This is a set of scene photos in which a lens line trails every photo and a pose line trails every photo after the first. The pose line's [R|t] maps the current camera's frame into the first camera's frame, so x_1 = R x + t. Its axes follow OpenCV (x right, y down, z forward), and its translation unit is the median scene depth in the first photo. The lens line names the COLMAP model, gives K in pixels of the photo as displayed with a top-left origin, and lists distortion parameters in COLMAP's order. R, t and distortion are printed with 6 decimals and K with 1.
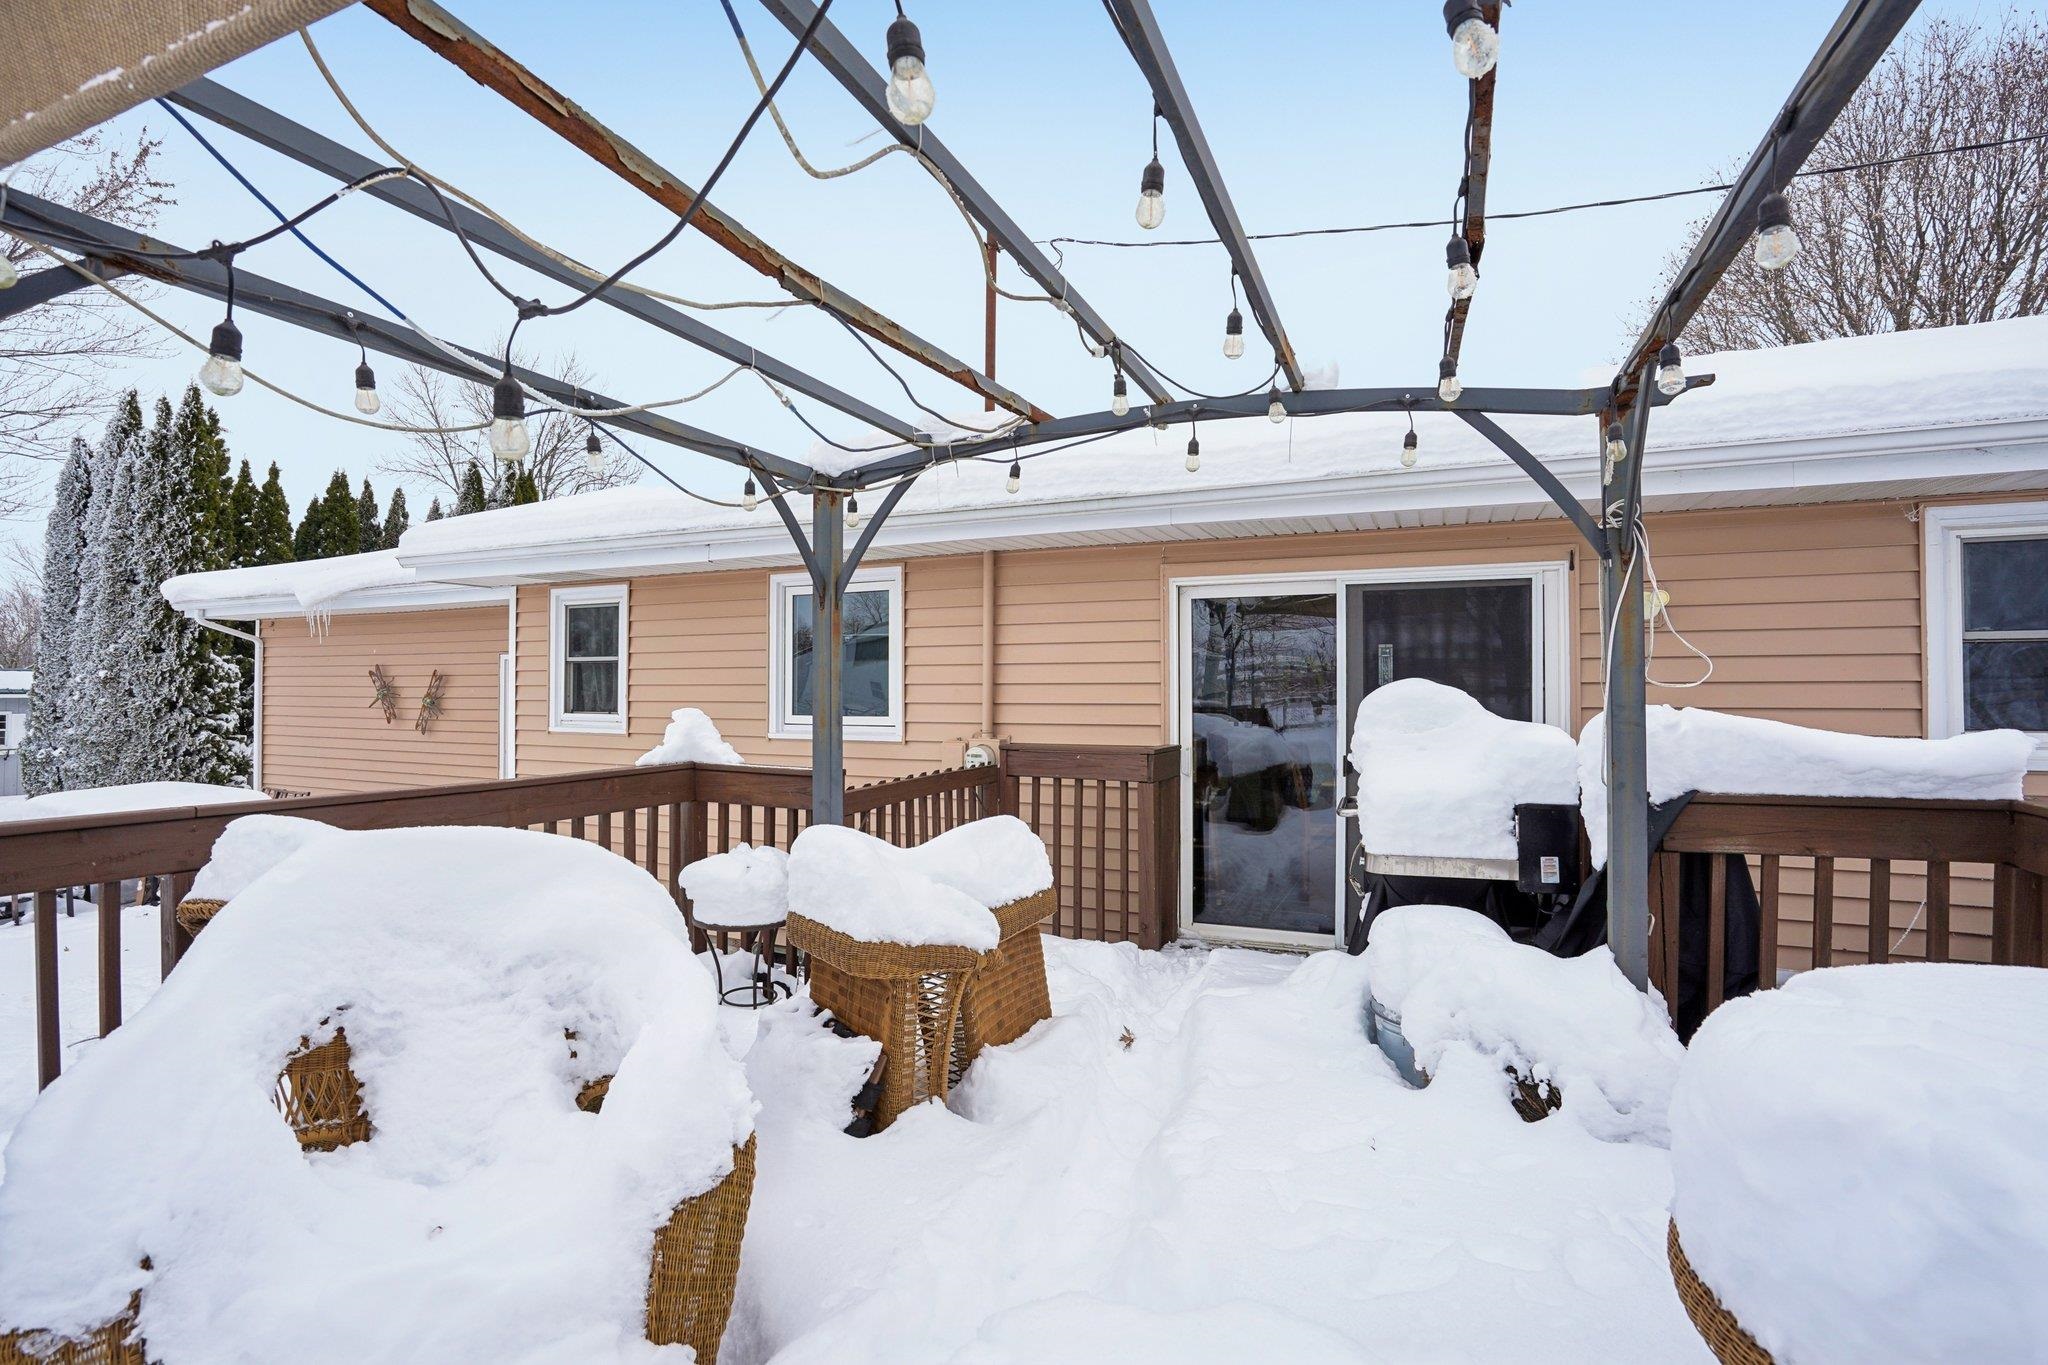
lens RADIAL K [[934.2, 0, 1011.7], [0, 934.2, 676.5], [0, 0, 1]] dist [-0.049690, 0.017951]
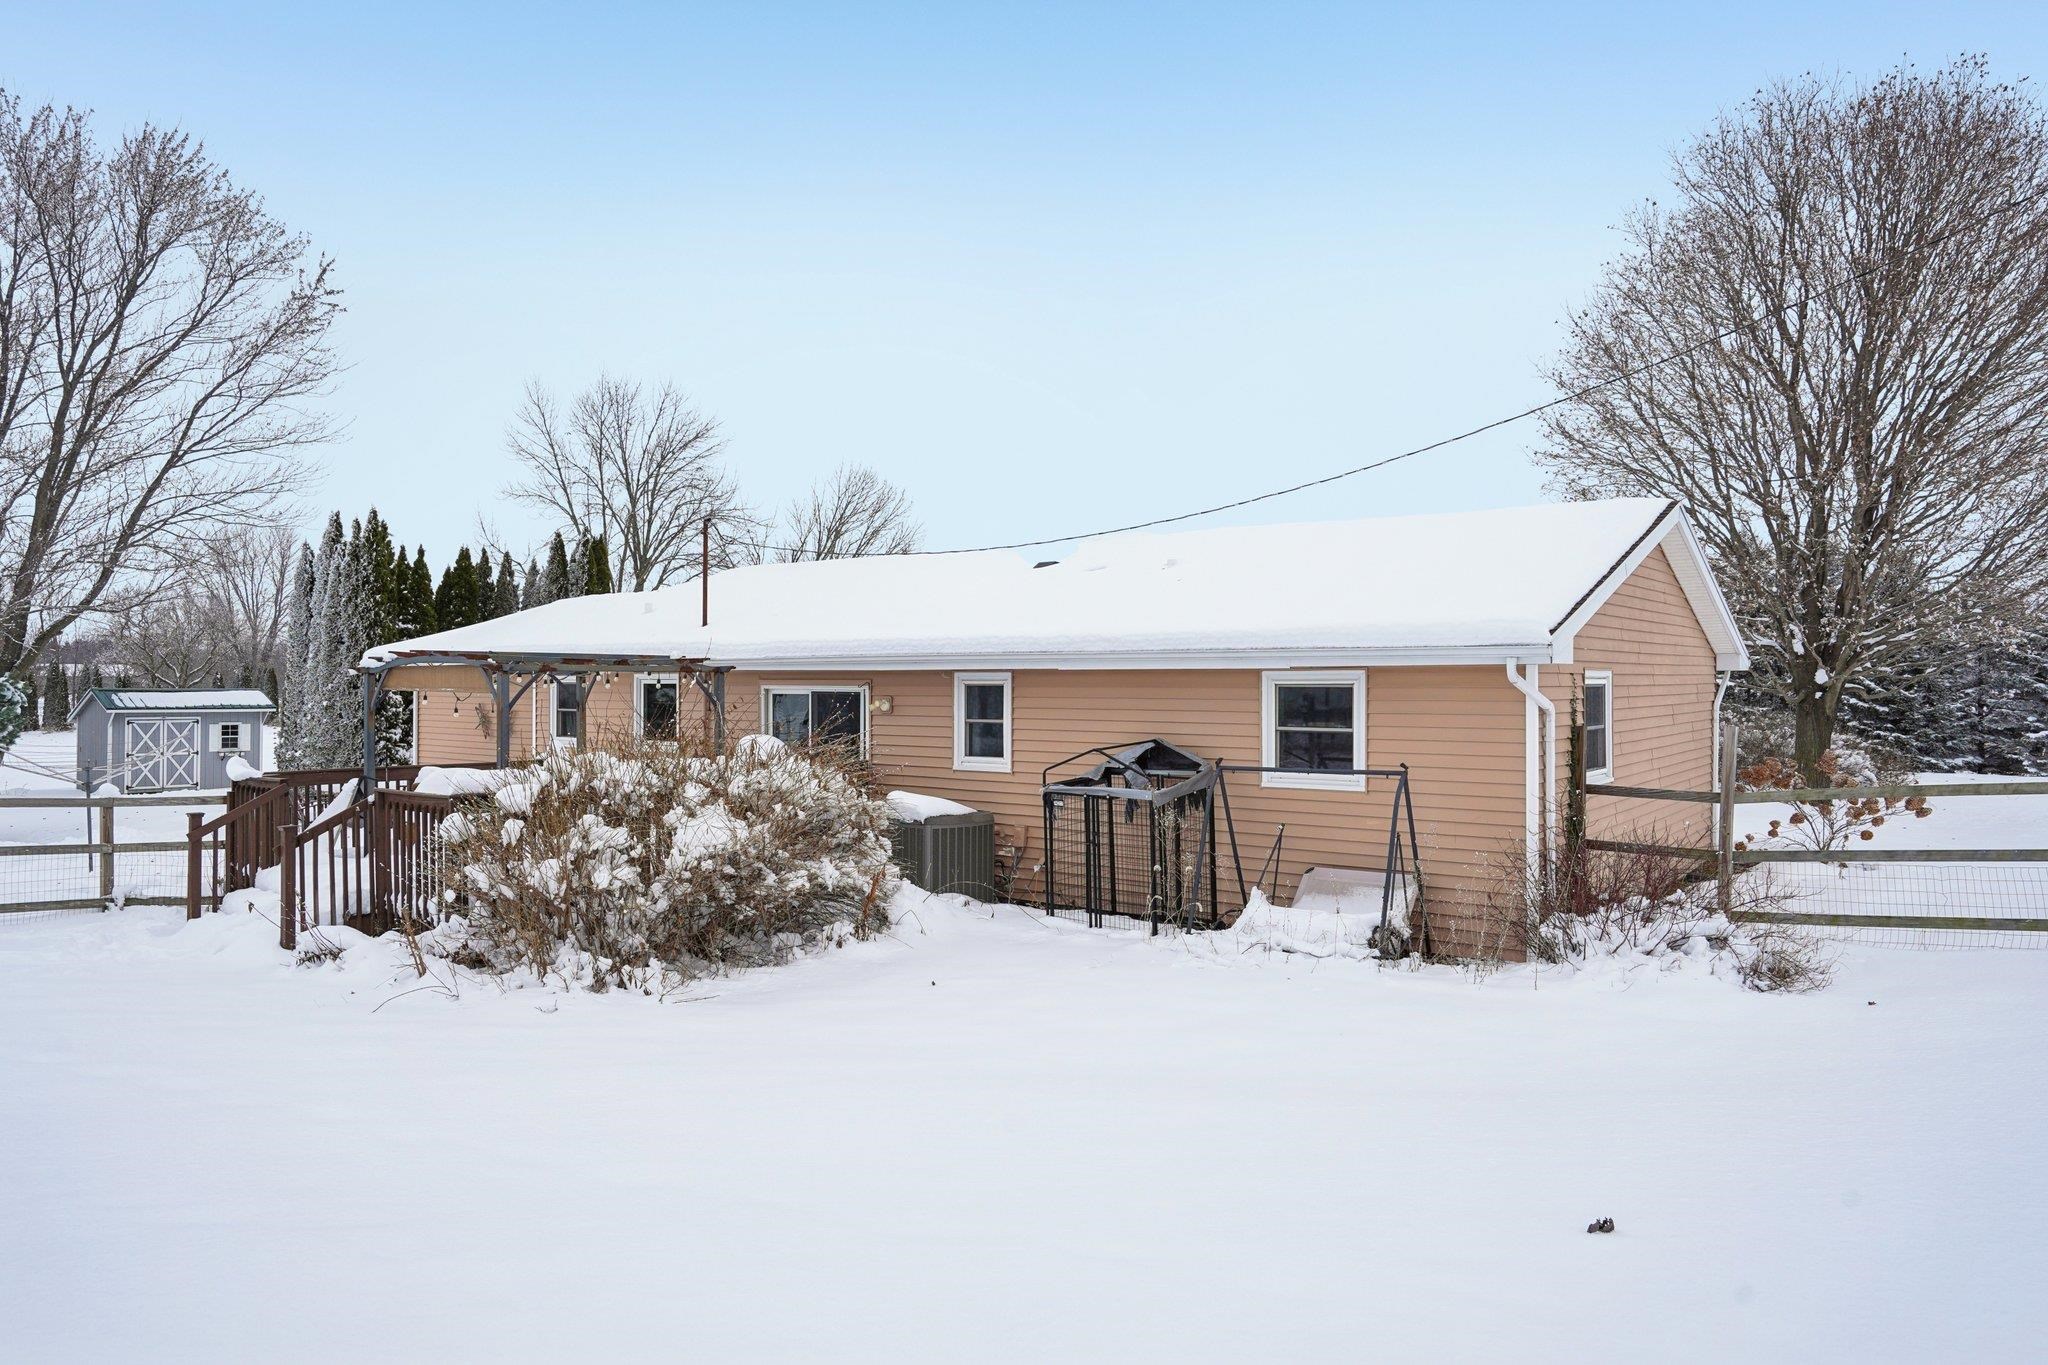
lens RADIAL K [[1287.7, 0, 1024.0], [0, 1287.7, 682.5], [0, 0, 1]] dist [-0.036239, 0.063557]
pose [[0.972113, 0.002740, -0.234498, 0.646362], [-0.000004, 0.999932, 0.011665, -0.061773], [0.234514, -0.011339, 0.972047, -0.818827]]
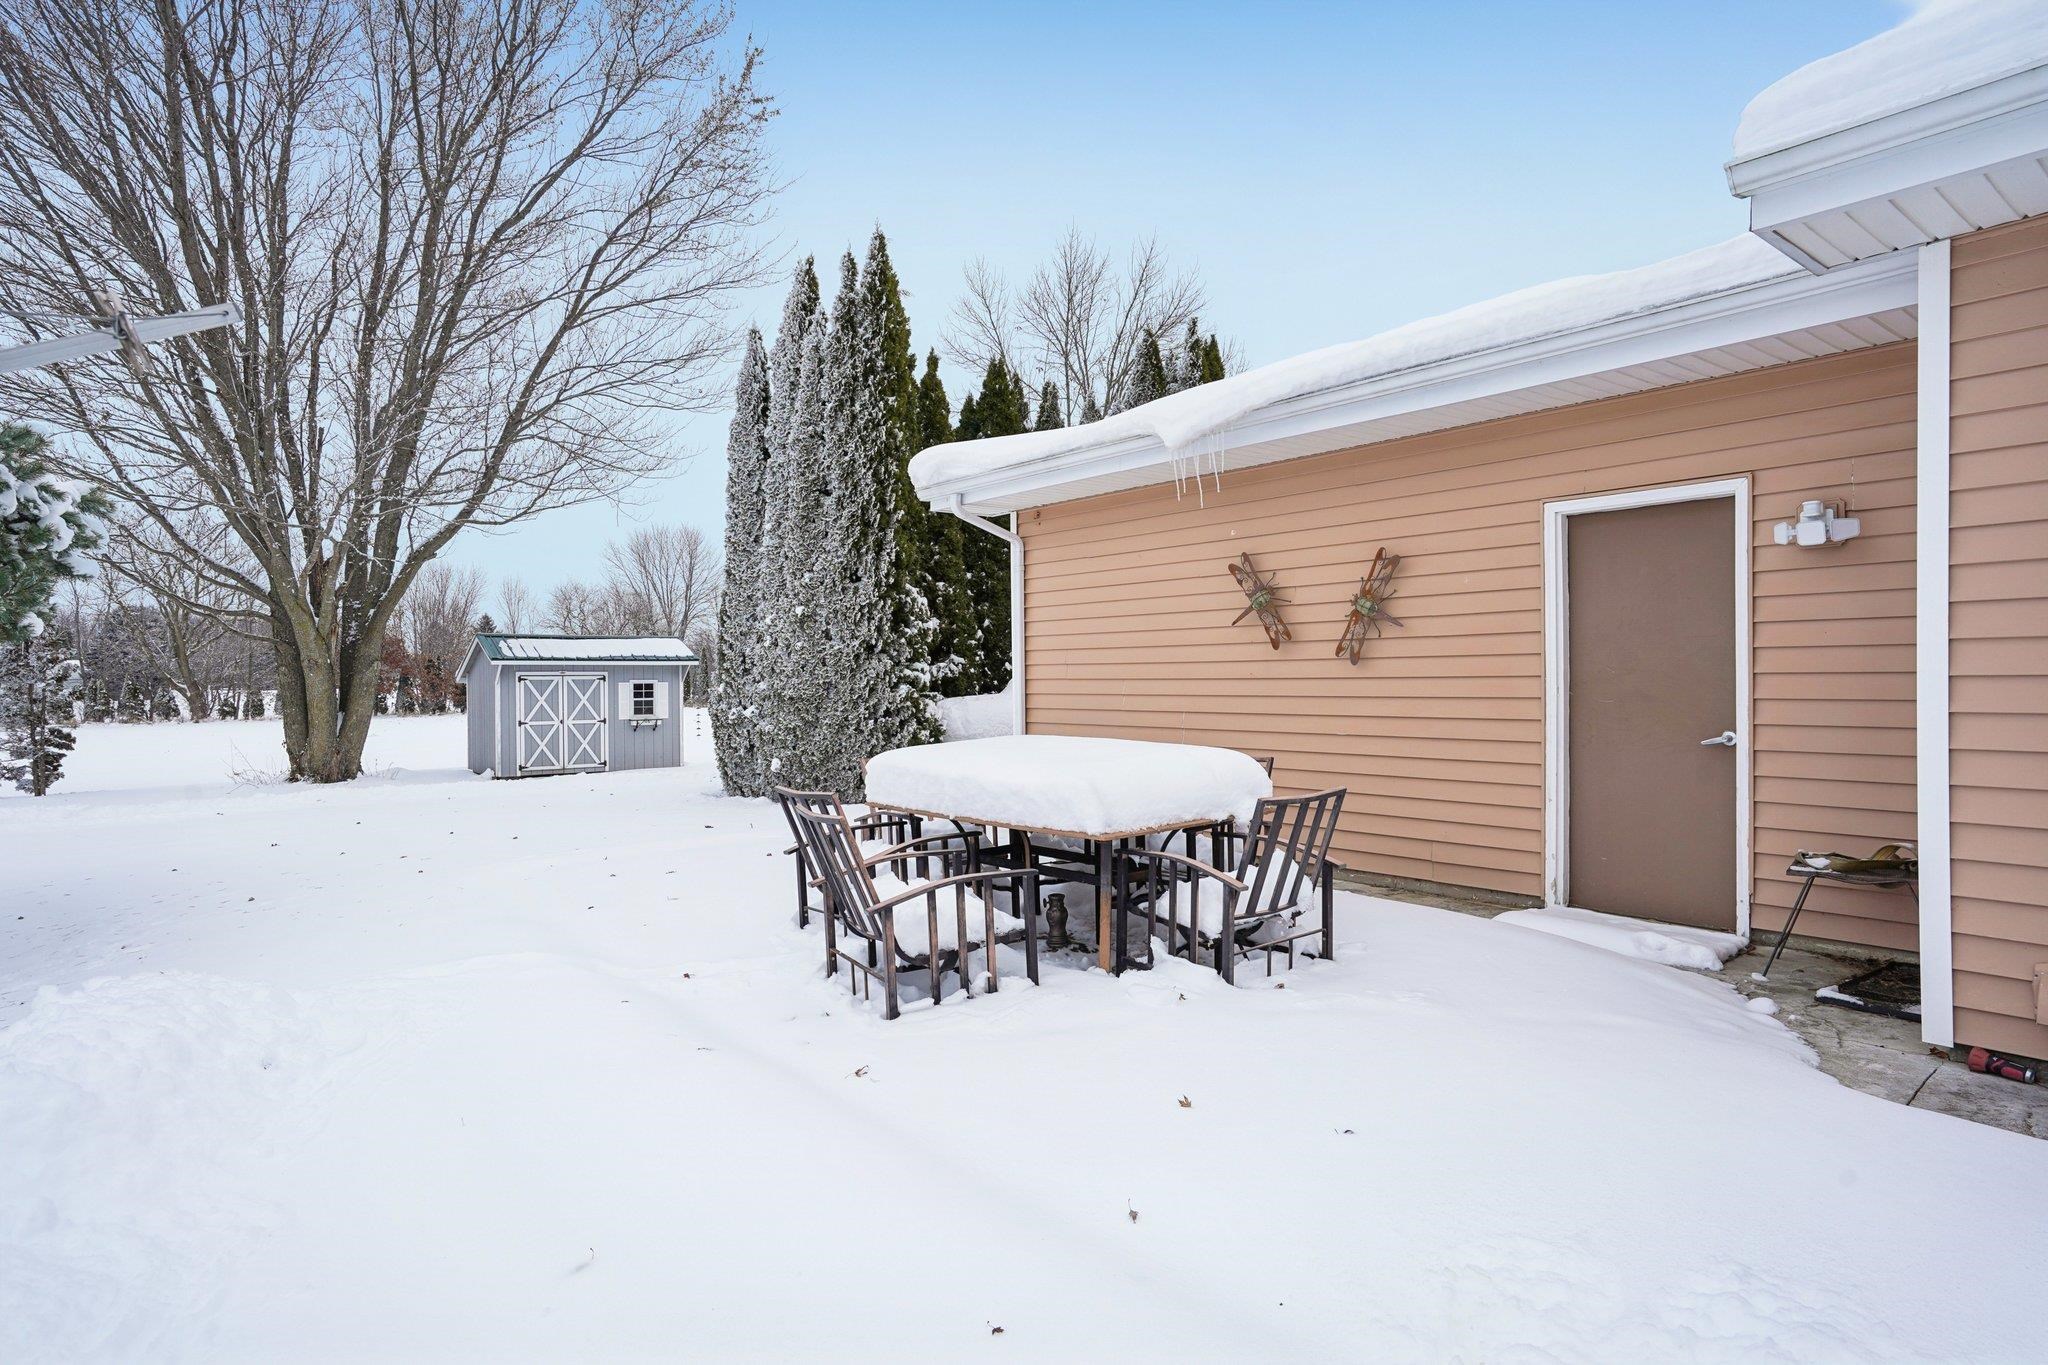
lens RADIAL K [[1091.6, 0, 1024.0], [0, 1091.6, 682.5], [0, 0, 1]] dist [-0.030266, 0.000251]
pose [[0.894921, -0.007266, -0.446166, -0.396721], [0.016753, 0.999710, 0.017323, 0.044812], [0.445911, -0.022978, 0.894782, 0.232294]]
